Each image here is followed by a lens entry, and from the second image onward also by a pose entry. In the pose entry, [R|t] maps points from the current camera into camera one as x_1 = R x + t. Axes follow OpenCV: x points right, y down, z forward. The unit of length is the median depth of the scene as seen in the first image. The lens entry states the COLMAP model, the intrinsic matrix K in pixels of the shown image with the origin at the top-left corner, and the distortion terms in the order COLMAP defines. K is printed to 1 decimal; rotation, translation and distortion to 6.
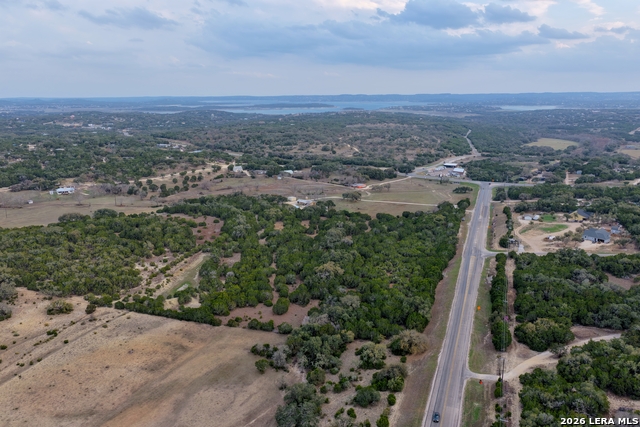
lens RADIAL K [[531.3, 0, 320.0], [0, 531.3, 213.5], [0, 0, 1]] dist [-0.015582, 0.044626]
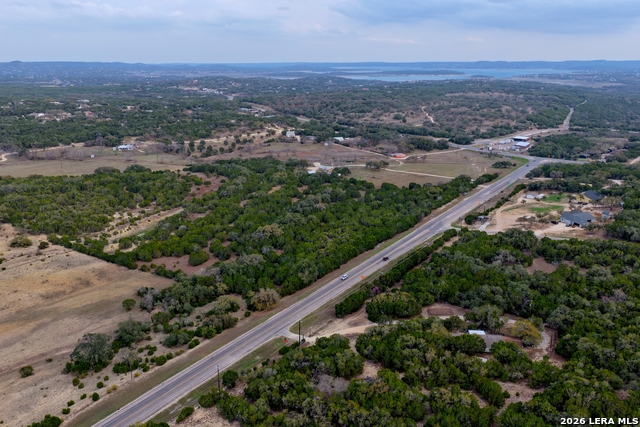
lens RADIAL K [[531.3, 0, 320.0], [0, 531.3, 213.5], [0, 0, 1]] dist [-0.015582, 0.044626]
pose [[0.968089, 0.071222, -0.240272, 0.185265], [-0.056828, 0.996179, 0.066321, -0.001728], [0.244077, -0.050550, 0.968437, 0.004037]]
